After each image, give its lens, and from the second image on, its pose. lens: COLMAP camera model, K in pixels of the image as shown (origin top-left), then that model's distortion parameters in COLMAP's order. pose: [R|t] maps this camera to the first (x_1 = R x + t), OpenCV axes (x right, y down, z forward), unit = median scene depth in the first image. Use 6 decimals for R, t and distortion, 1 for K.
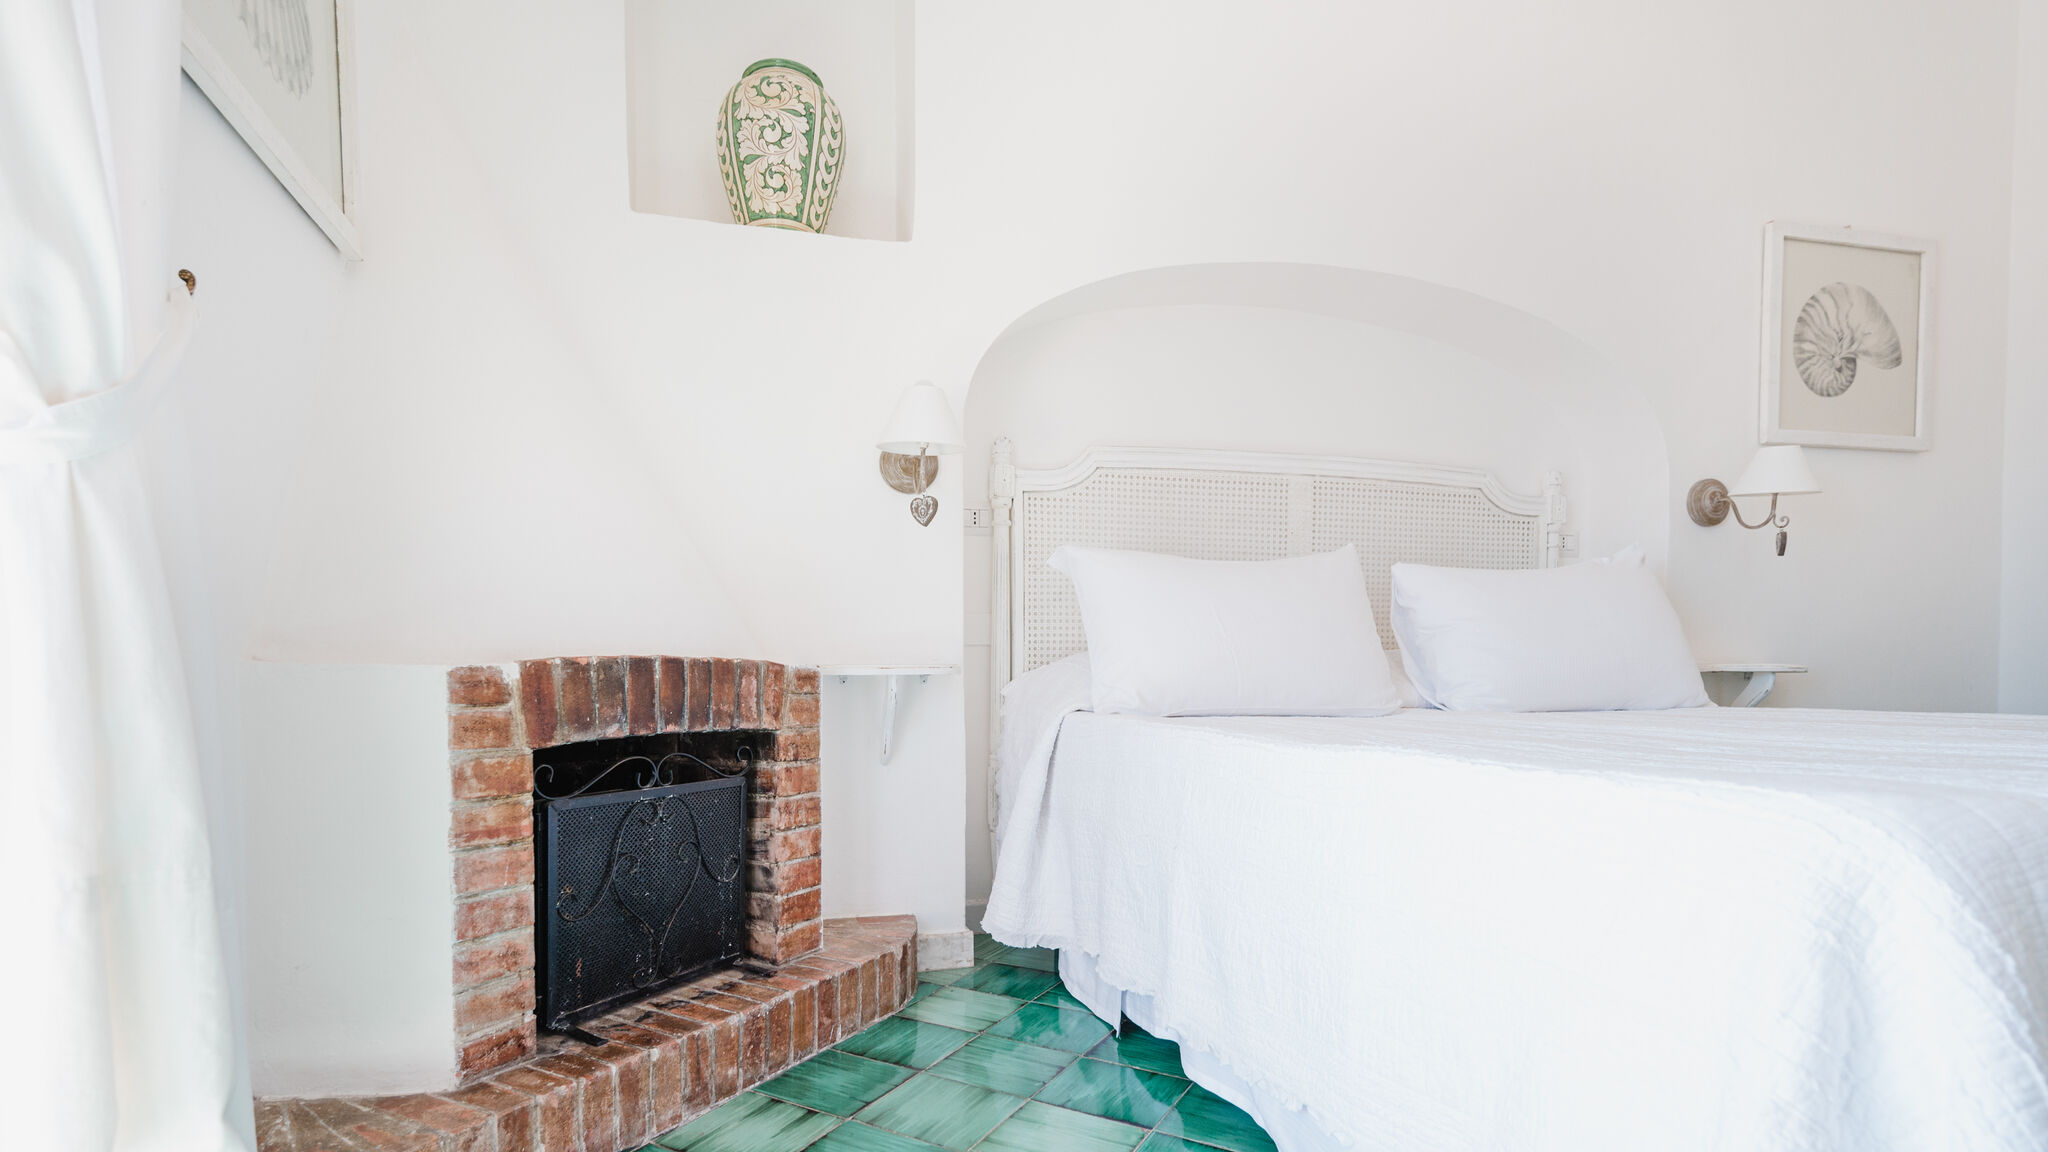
lens RADIAL K [[970.0, 0, 944.9], [0, 970.0, 697.0], [0, 0, 1]] dist [0.002585, -0.000318]
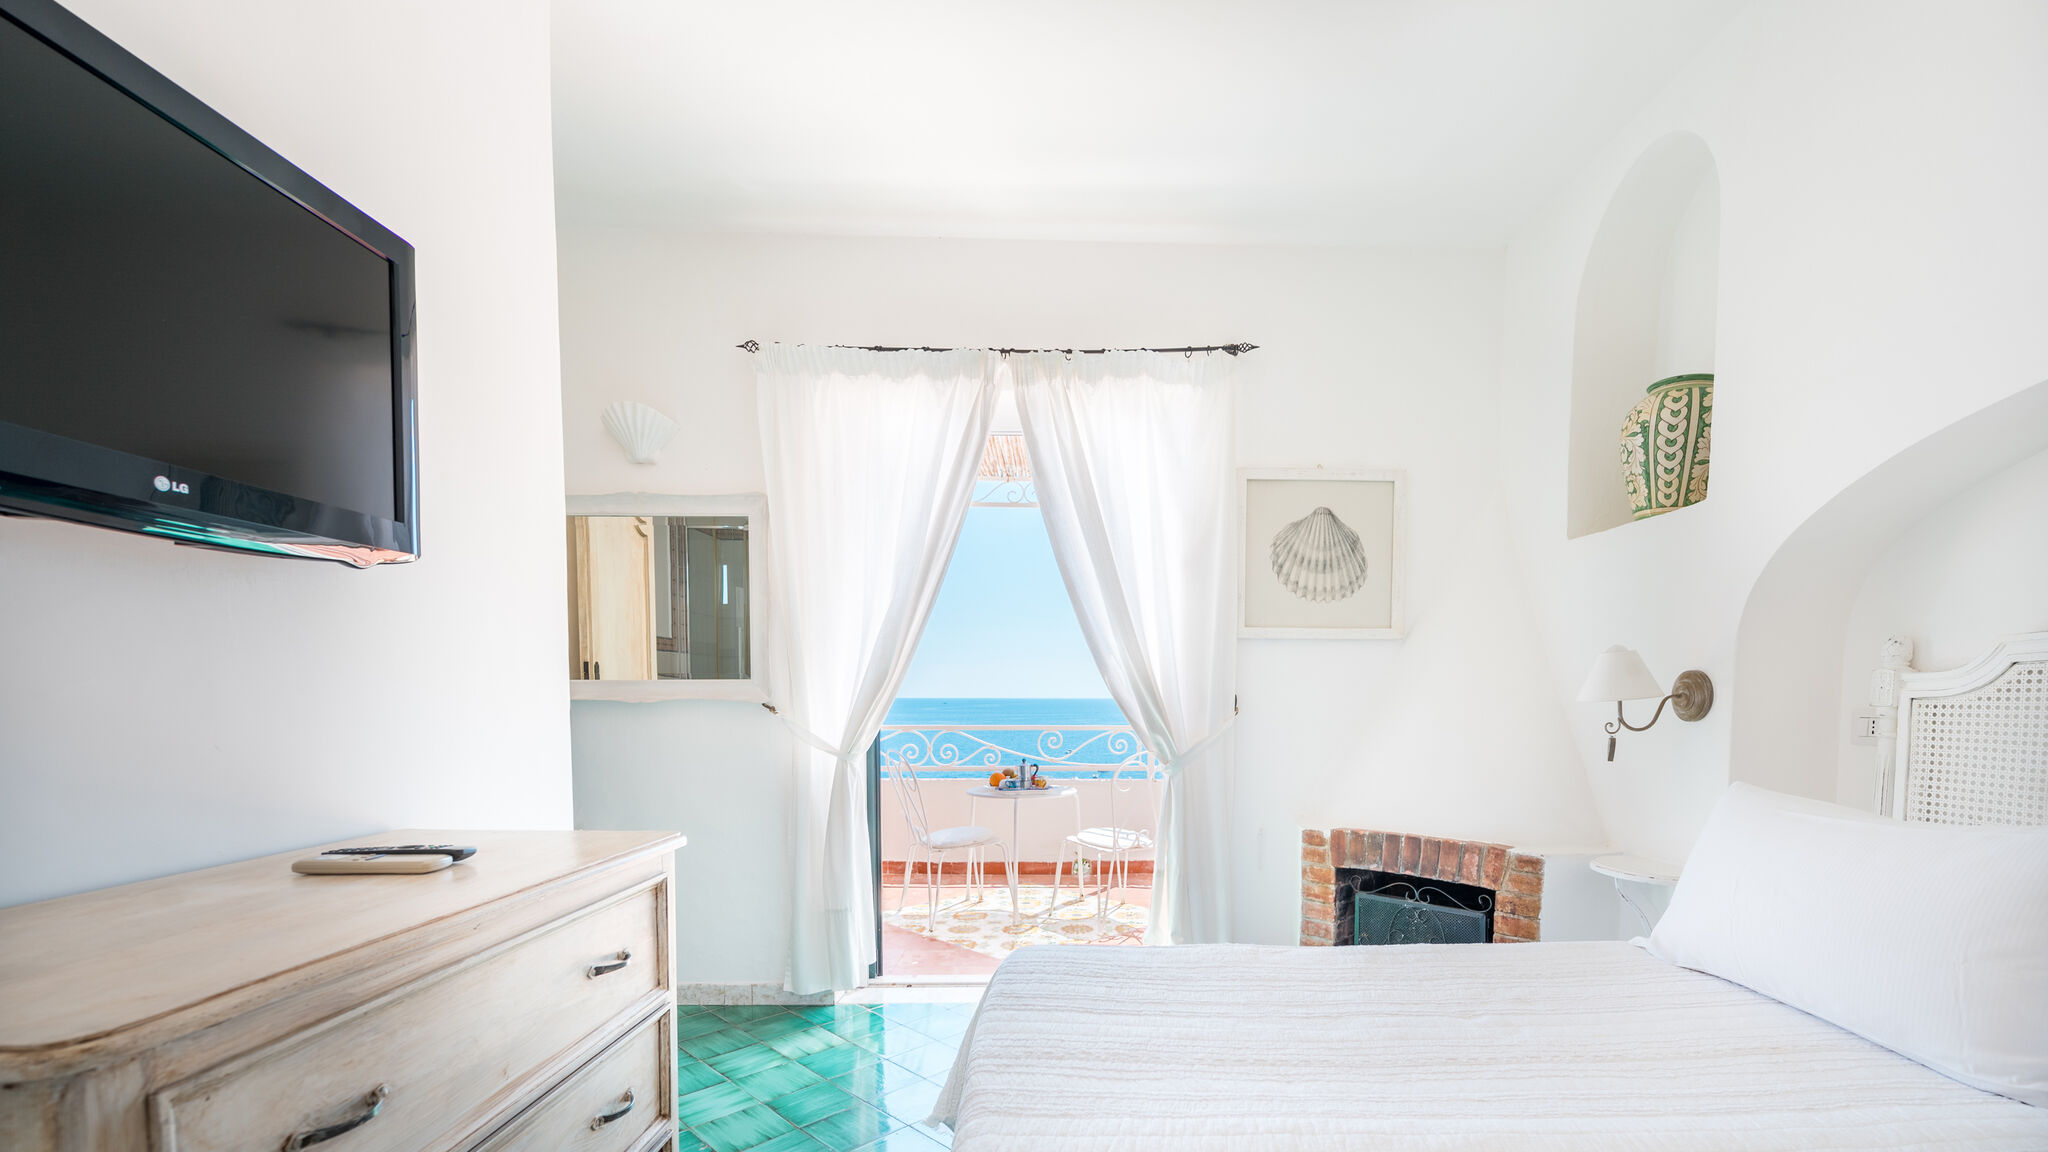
lens RADIAL K [[865.5, 0, 1065.5], [0, 865.5, 752.4], [0, 0, 1]] dist [0.000396, 0.000004]
pose [[-0.207824, 0.054837, -0.976628, 1.269002], [-0.033852, 0.997426, 0.063209, -0.242524], [0.977580, 0.046197, -0.205432, 0.557246]]
